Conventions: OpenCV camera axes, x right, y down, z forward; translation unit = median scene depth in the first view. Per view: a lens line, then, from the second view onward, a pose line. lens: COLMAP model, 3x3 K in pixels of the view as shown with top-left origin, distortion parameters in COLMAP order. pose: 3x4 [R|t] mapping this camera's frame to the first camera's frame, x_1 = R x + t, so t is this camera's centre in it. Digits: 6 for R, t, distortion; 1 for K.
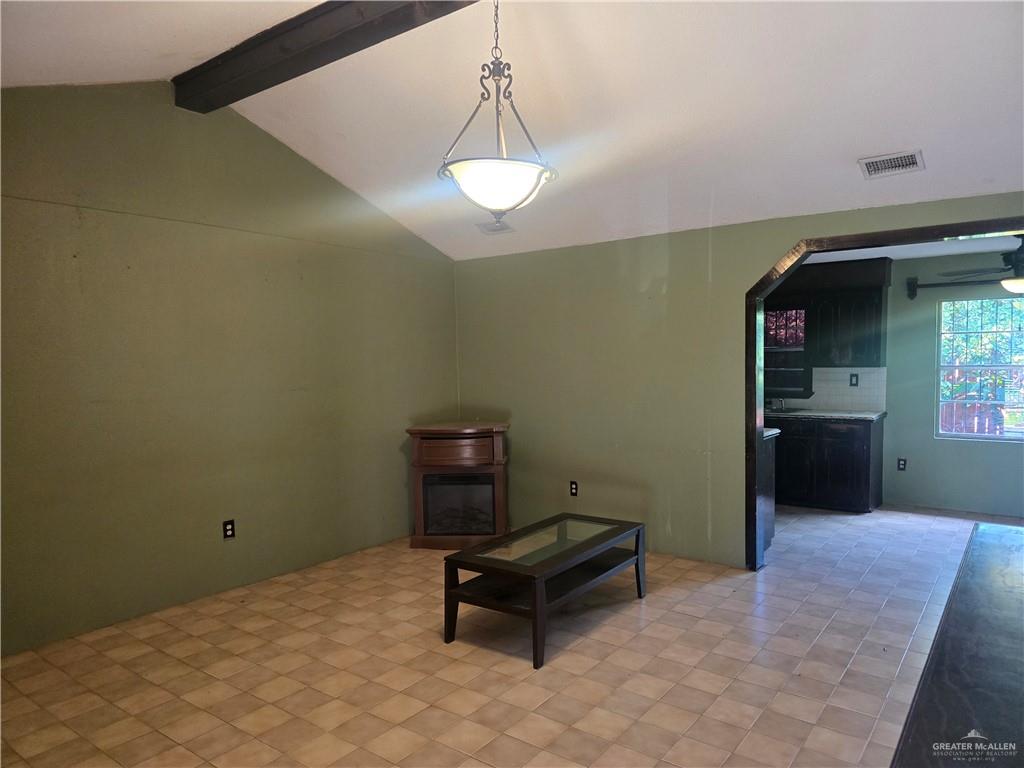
lens RADIAL K [[694.2, 0, 521.4], [0, 694.2, 402.0], [0, 0, 1]] dist [0.034075, -0.005161]
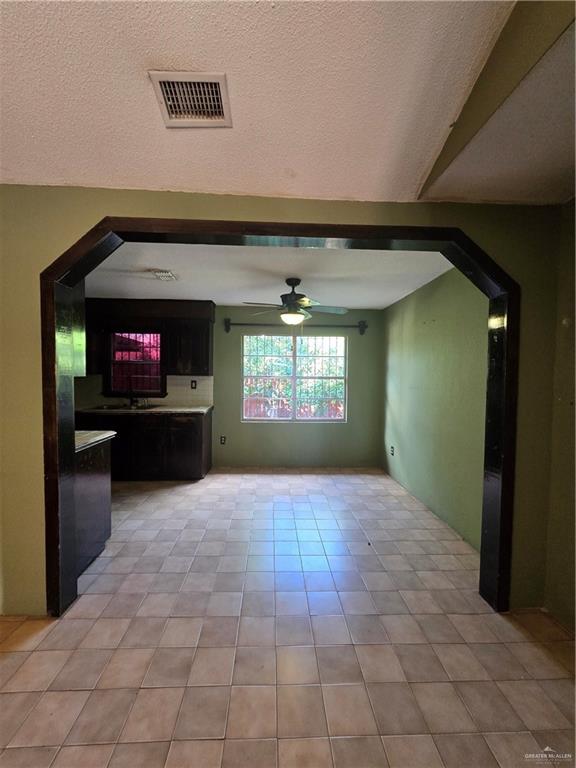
lens RADIAL K [[311.4, 0, 283.5], [0, 311.4, 381.6], [0, 0, 1]] dist [0.000282, -0.000022]
pose [[0.780351, 0.008990, 0.625277, 0.229241], [0.017455, 0.999194, -0.036150, -0.011506], [-0.625098, 0.039123, 0.779565, 0.399659]]
